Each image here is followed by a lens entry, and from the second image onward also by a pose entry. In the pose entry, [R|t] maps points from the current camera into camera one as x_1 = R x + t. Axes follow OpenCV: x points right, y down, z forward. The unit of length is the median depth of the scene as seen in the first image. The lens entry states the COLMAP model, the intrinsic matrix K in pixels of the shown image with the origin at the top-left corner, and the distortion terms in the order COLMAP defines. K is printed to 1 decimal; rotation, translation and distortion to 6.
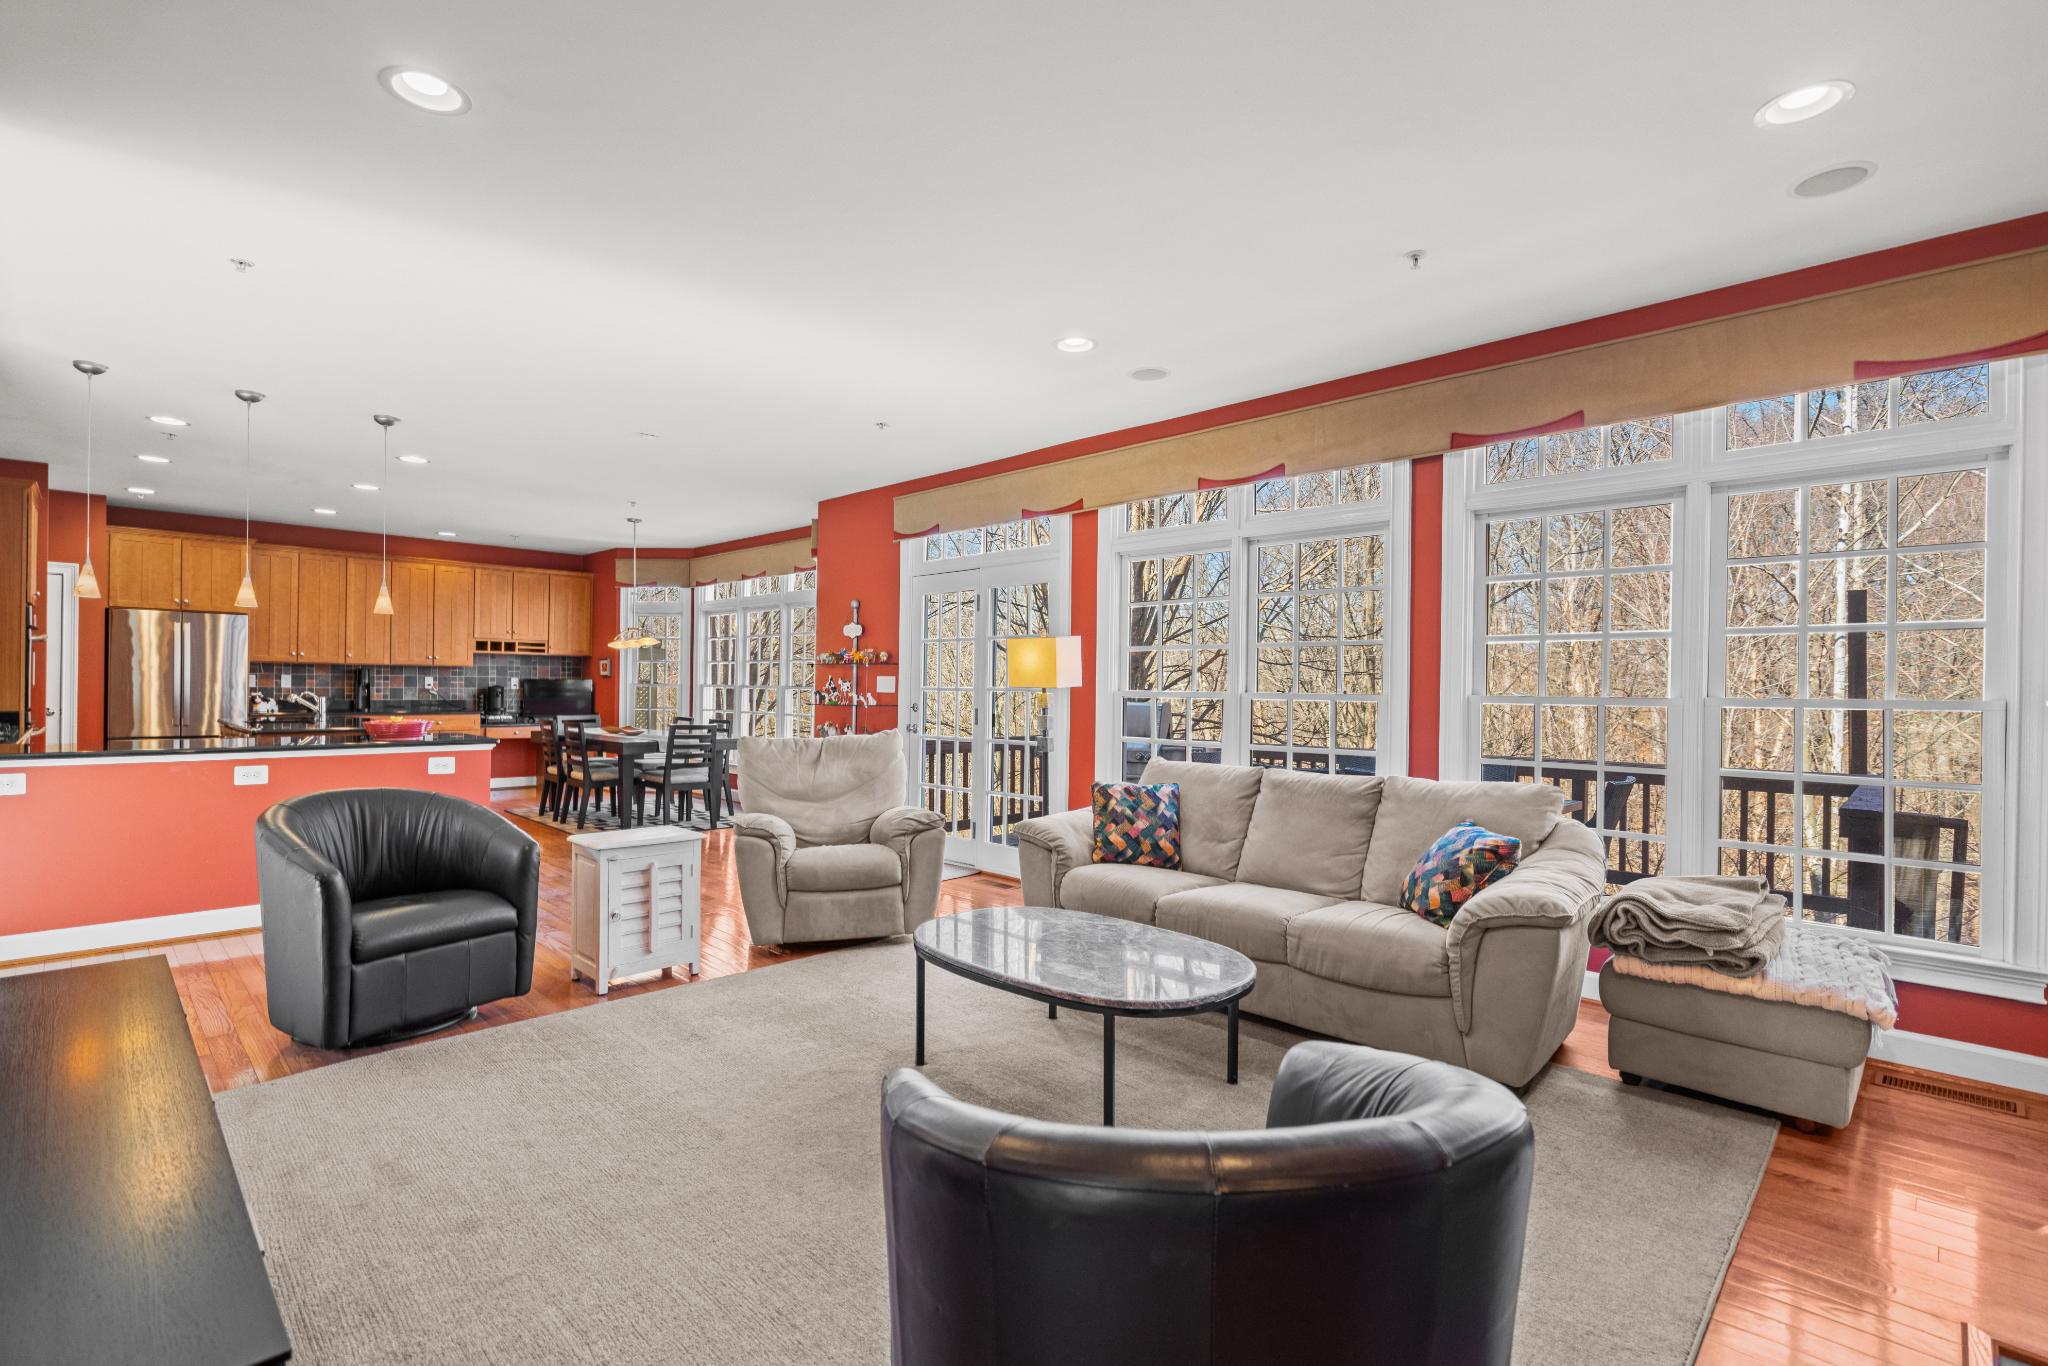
lens RADIAL K [[944.1, 0, 1023.1], [0, 944.1, 688.6], [0, 0, 1]] dist [-0.008975, 0.004740]
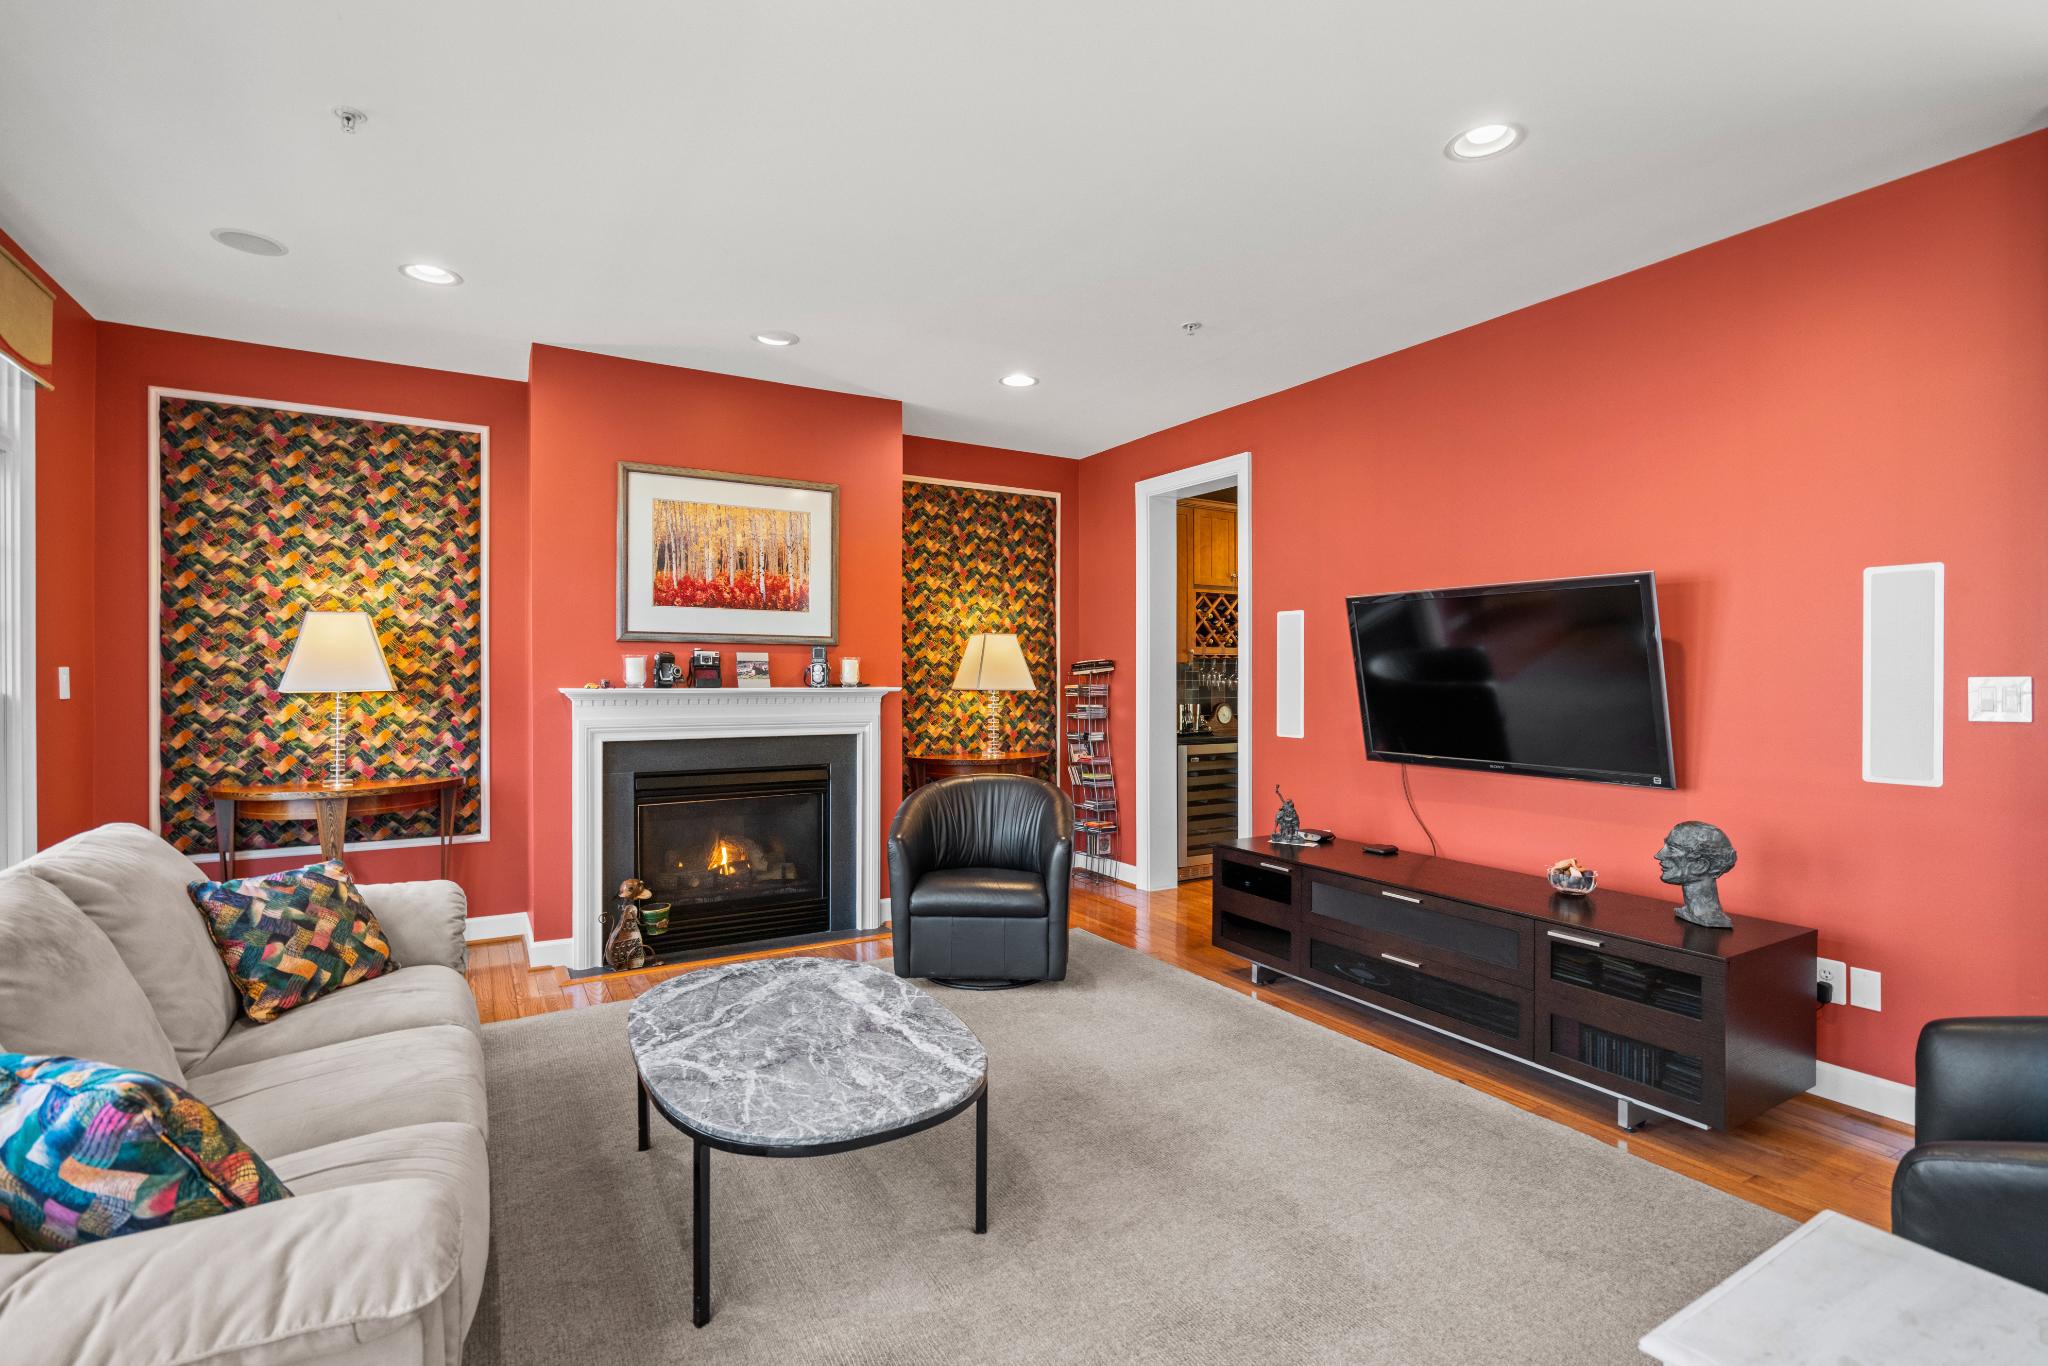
lens RADIAL K [[944.1, 0, 1019.3], [0, 944.1, 681.1], [0, 0, 1]] dist [-0.008975, 0.004740]
pose [[-0.968054, -0.014830, 0.250302, -0.119626], [-0.012058, 0.999848, 0.012601, -0.009638], [-0.250451, 0.009180, -0.968086, 0.648941]]
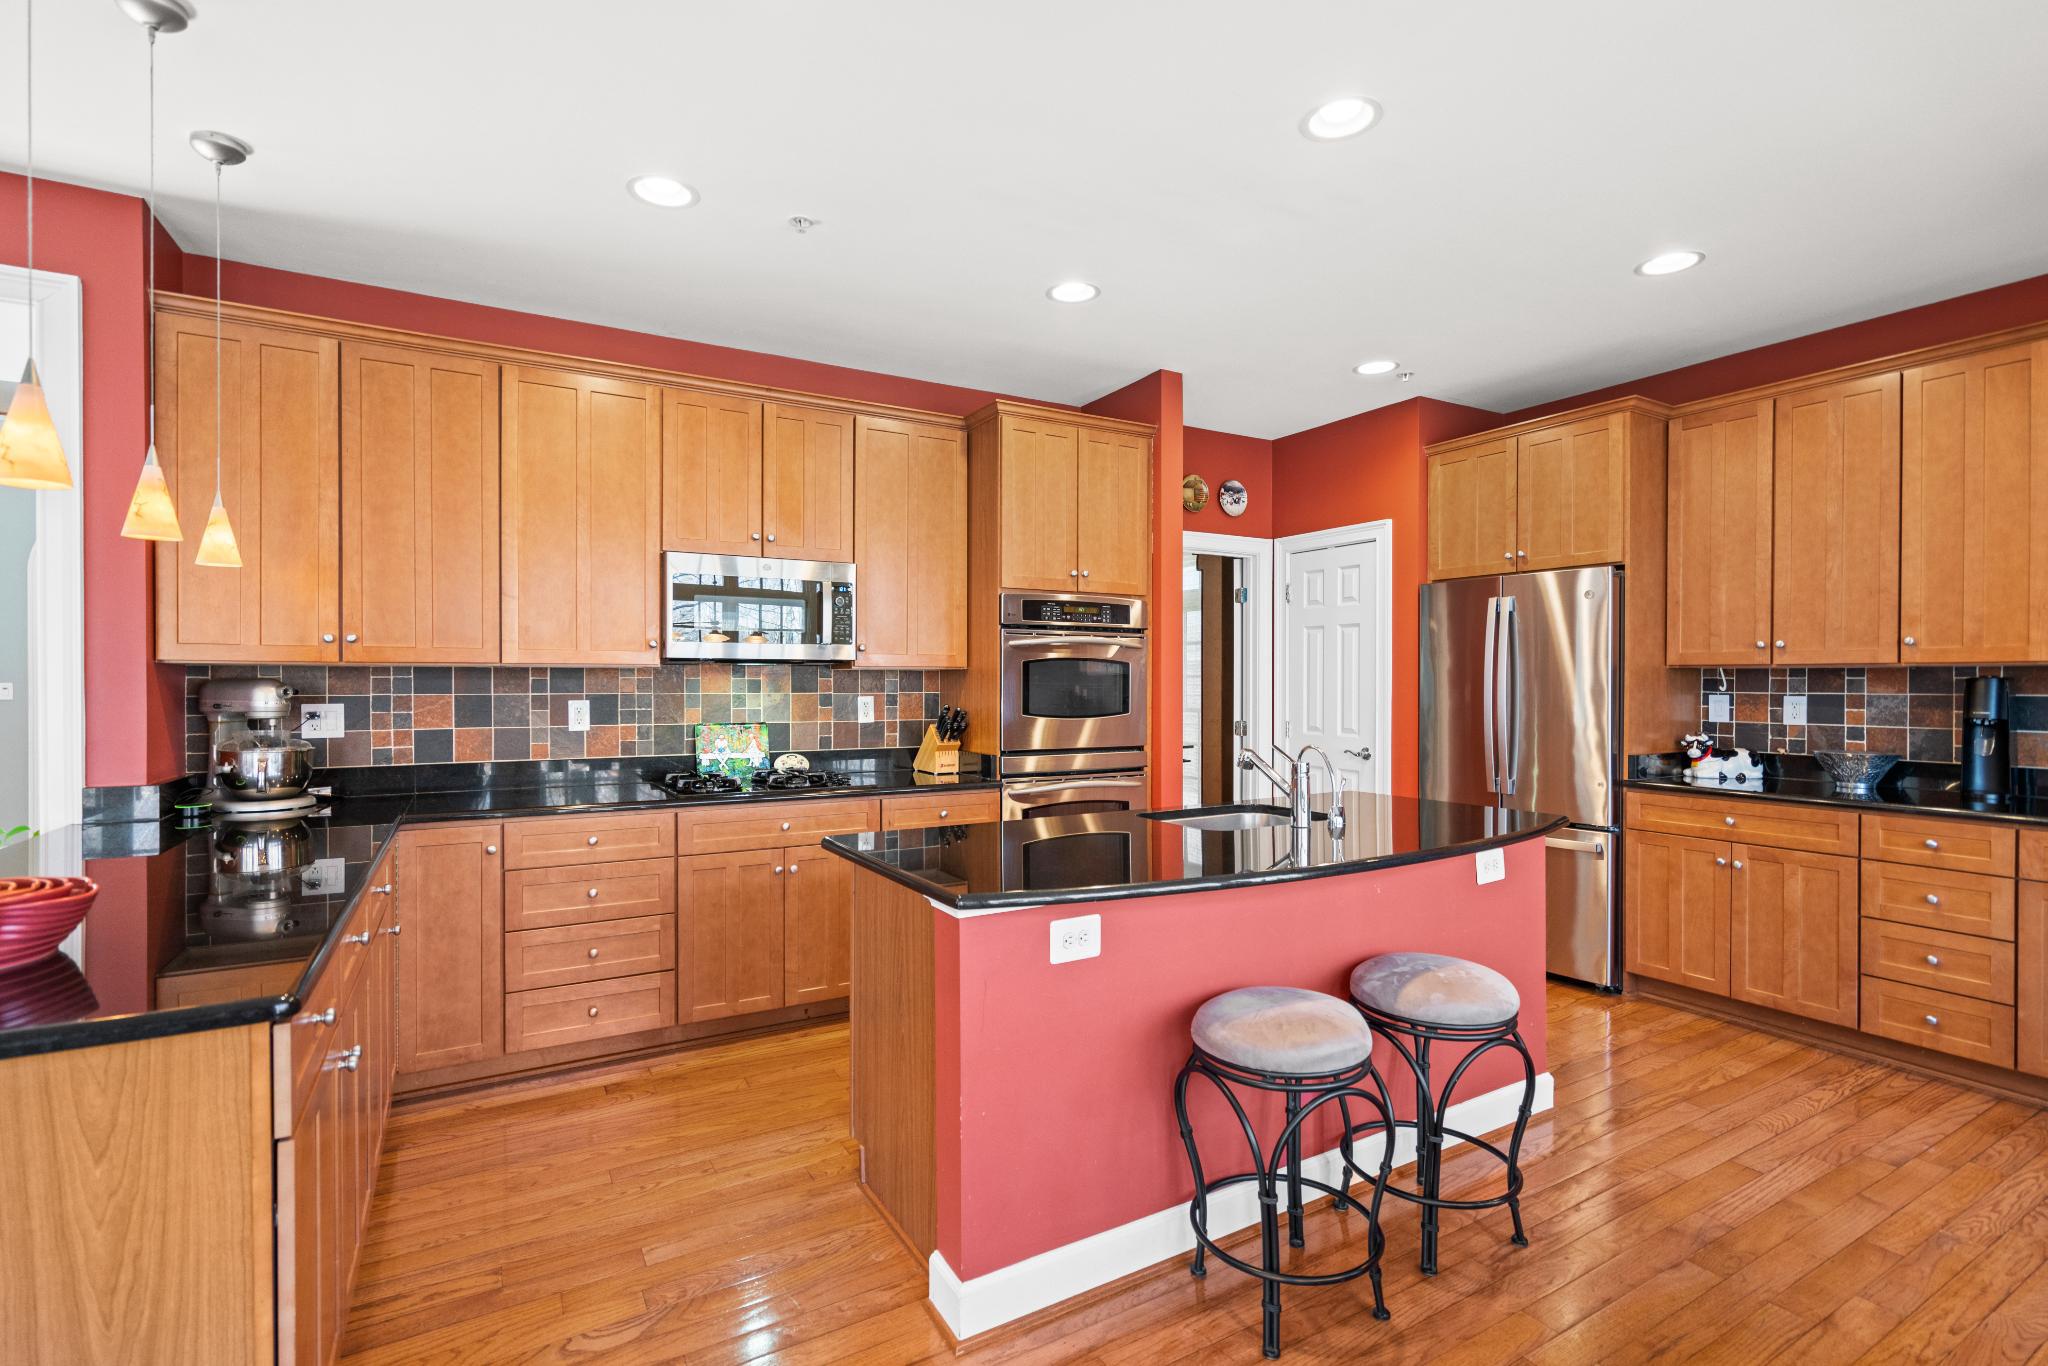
lens RADIAL K [[944.1, 0, 1008.4], [0, 944.1, 689.6], [0, 0, 1]] dist [-0.008975, 0.004740]
pose [[-0.265897, -0.007033, -0.963976, -0.325906], [-0.007917, 0.999956, -0.005112, -0.014338], [0.963969, 0.006272, -0.265941, 0.895032]]
